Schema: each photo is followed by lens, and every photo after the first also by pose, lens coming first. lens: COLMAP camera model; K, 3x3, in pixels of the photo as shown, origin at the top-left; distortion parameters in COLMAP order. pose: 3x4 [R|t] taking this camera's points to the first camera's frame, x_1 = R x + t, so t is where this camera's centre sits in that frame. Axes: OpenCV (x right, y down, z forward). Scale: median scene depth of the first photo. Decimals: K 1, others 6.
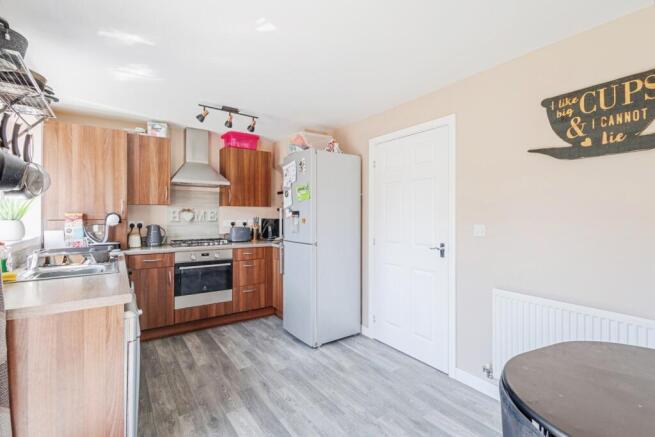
lens RADIAL K [[303.4, 0, 329.4], [0, 303.4, 213.9], [0, 0, 1]] dist [0.001765, -0.000151]
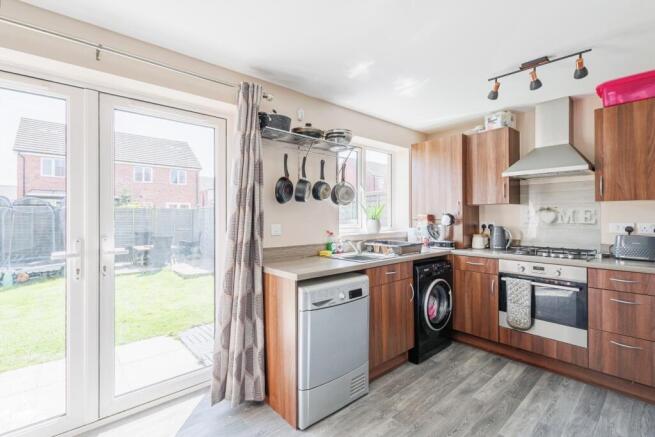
lens RADIAL K [[303.4, 0, 329.4], [0, 303.4, 213.9], [0, 0, 1]] dist [0.001765, -0.000151]
pose [[0.091384, -0.009609, -0.995769, 0.291921], [0.007262, 0.999933, -0.008983, 0.003401], [0.995789, -0.006411, 0.091447, 0.427373]]
